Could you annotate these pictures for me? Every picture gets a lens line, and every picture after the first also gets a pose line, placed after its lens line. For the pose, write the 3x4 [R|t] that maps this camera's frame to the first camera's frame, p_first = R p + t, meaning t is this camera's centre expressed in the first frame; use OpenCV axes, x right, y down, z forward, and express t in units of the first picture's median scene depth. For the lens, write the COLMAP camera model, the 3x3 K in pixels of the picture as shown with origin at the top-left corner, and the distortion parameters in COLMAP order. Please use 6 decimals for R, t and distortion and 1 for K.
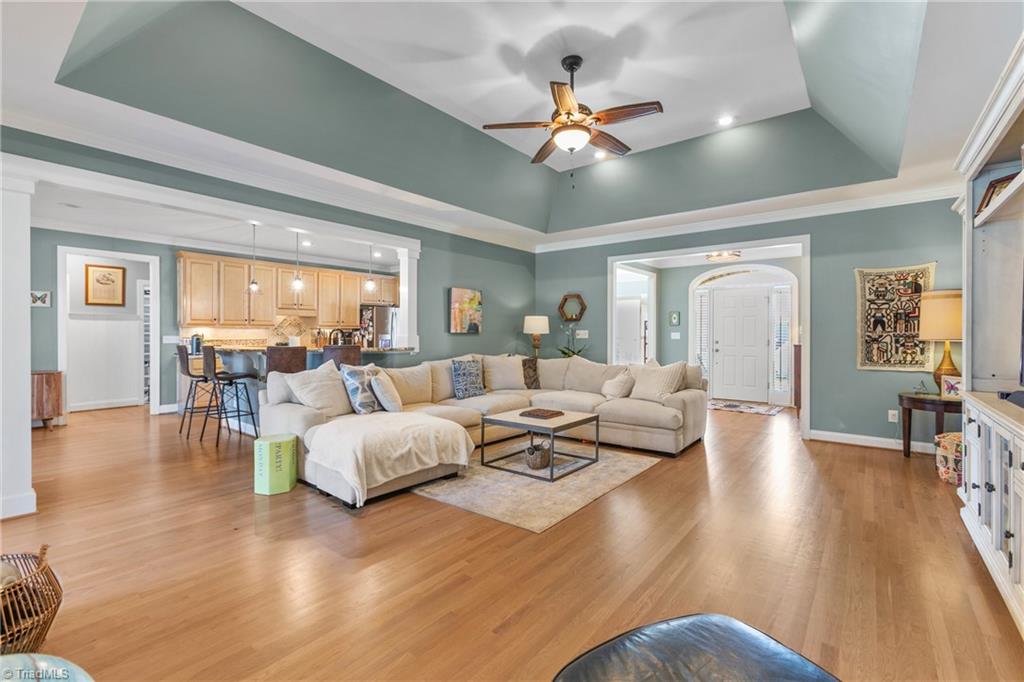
lens RADIAL K [[455.5, 0, 514.2], [0, 455.5, 336.3], [0, 0, 1]] dist [-0.019324, 0.018439]
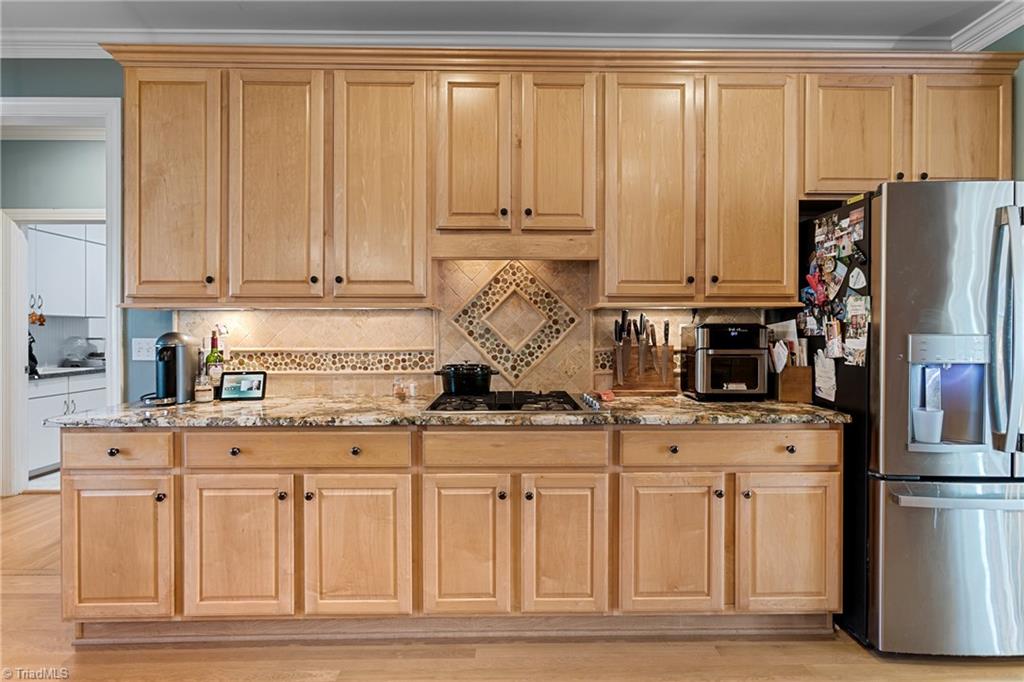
lens RADIAL K [[507.8, 0, 510.0], [0, 507.8, 338.5], [0, 0, 1]] dist [-0.001564, -0.000035]
pose [[0.634764, 0.005739, -0.772685, -0.411809], [-0.003912, 0.999983, 0.004214, -0.004295], [0.772696, 0.000348, 0.634776, 1.272331]]
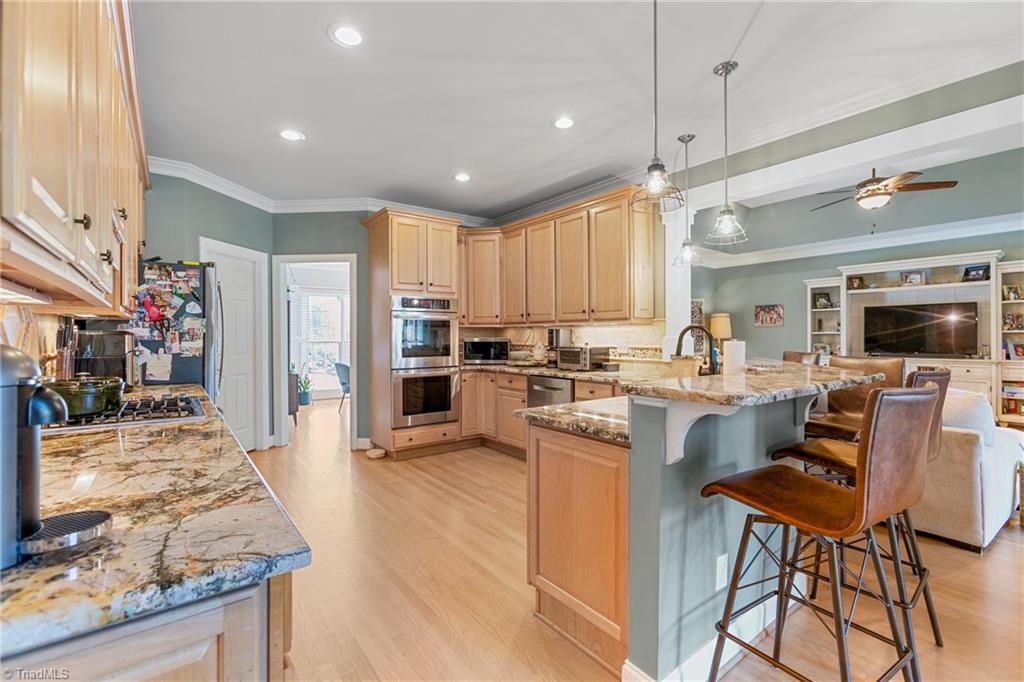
lens RADIAL K [[455.5, 0, 514.2], [0, 455.5, 336.3], [0, 0, 1]] dist [-0.019324, 0.018439]
pose [[0.240378, -0.002477, 0.970676, -1.020221], [0.009413, 0.999956, 0.000220, -0.006529], [-0.970634, 0.009084, 0.240391, 1.152032]]
